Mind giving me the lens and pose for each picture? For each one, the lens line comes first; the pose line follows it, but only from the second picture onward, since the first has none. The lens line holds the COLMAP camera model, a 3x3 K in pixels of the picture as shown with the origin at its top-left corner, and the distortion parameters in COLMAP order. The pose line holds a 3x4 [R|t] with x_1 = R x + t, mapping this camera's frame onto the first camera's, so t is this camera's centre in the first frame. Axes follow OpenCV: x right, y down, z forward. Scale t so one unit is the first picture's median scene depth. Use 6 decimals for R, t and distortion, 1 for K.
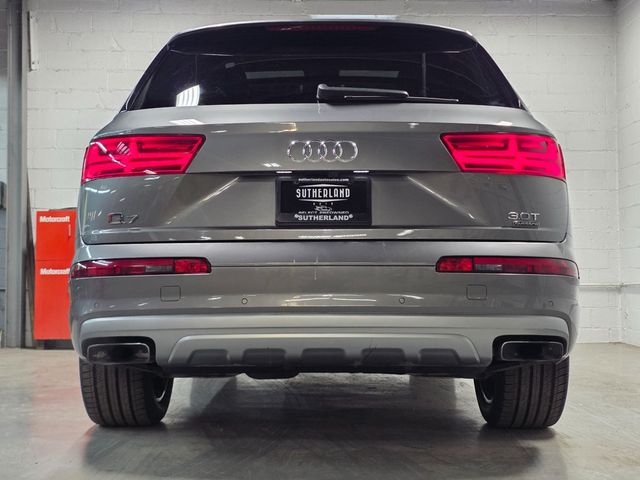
lens RADIAL K [[940.3, 0, 310.2], [0, 940.3, 224.1], [0, 0, 1]] dist [0.103845, 0.000000]
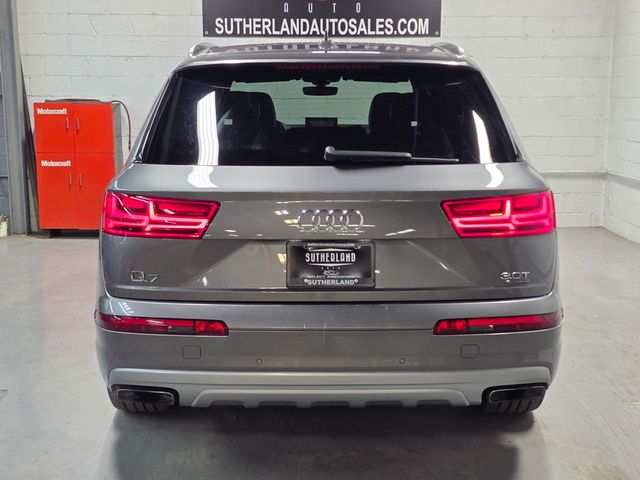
lens RADIAL K [[940.3, 0, 317.8], [0, 940.3, 221.9], [0, 0, 1]] dist [0.103845, 0.000000]
pose [[0.999798, -0.001702, 0.020051, -0.021764], [-0.002682, 0.976254, 0.216611, -0.296022], [-0.019943, -0.216621, 0.976052, -0.040516]]
